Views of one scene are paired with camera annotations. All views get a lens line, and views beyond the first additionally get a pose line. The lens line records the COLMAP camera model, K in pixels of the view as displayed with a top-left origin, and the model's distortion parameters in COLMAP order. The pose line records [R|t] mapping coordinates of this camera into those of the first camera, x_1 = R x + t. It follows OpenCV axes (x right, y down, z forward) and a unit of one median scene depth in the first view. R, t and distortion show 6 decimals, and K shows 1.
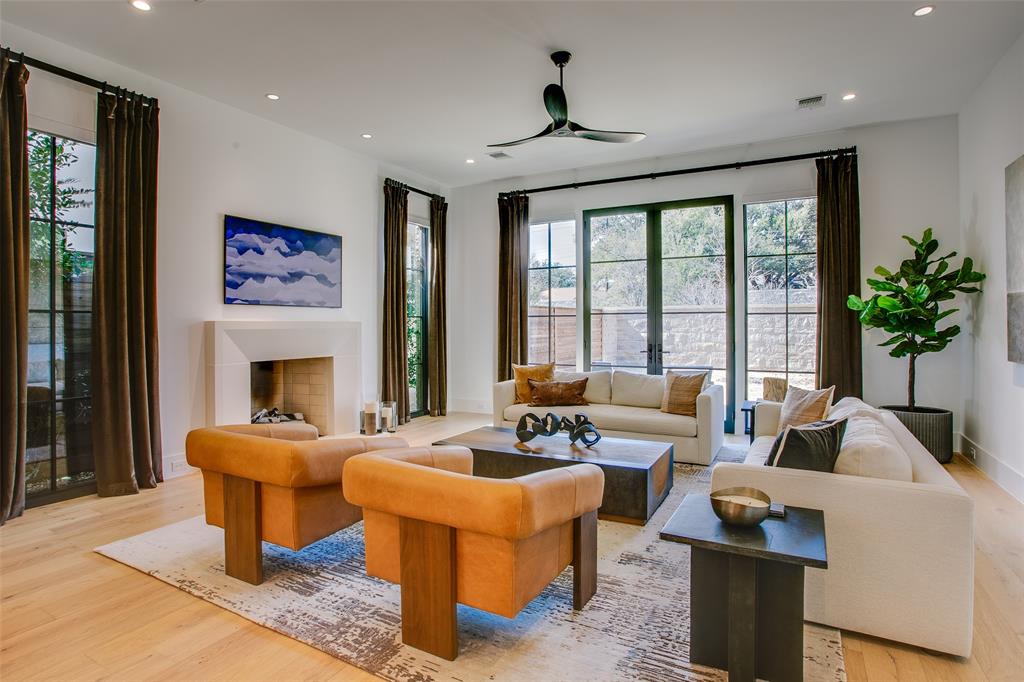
lens RADIAL K [[551.1, 0, 515.1], [0, 551.1, 318.7], [0, 0, 1]] dist [-0.003148, 0.005180]
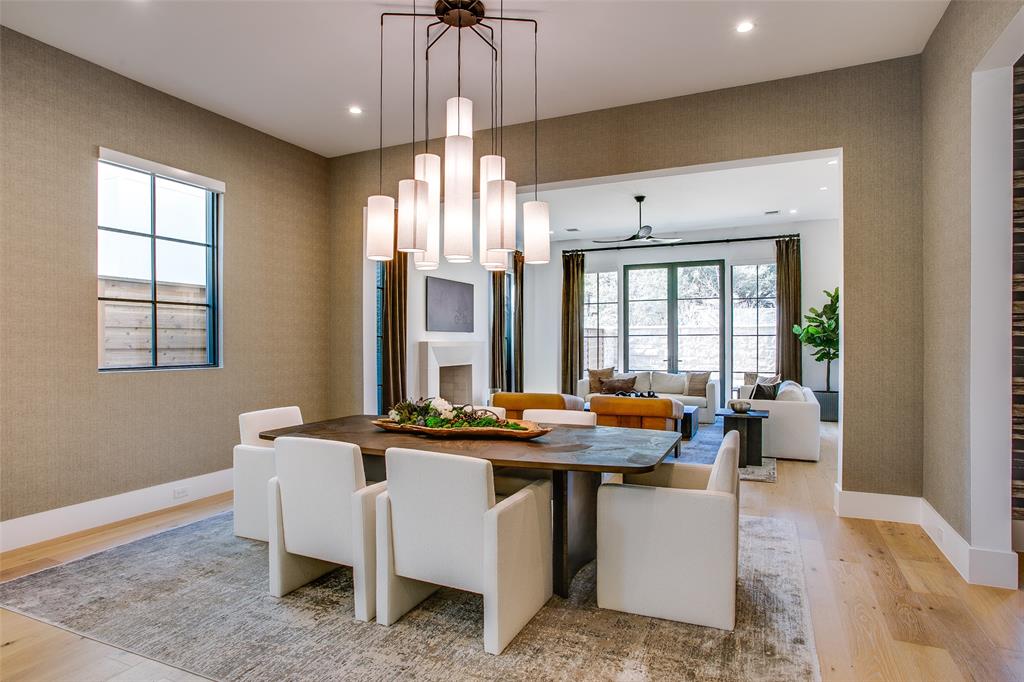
lens RADIAL K [[580.7, 0, 518.1], [0, 580.7, 346.4], [0, 0, 1]] dist [0.007240, 0.000192]
pose [[0.997815, -0.002606, 0.066019, -0.320316], [0.001388, 0.999828, 0.018496, -0.010966], [-0.066056, -0.018364, 0.997647, -0.655450]]
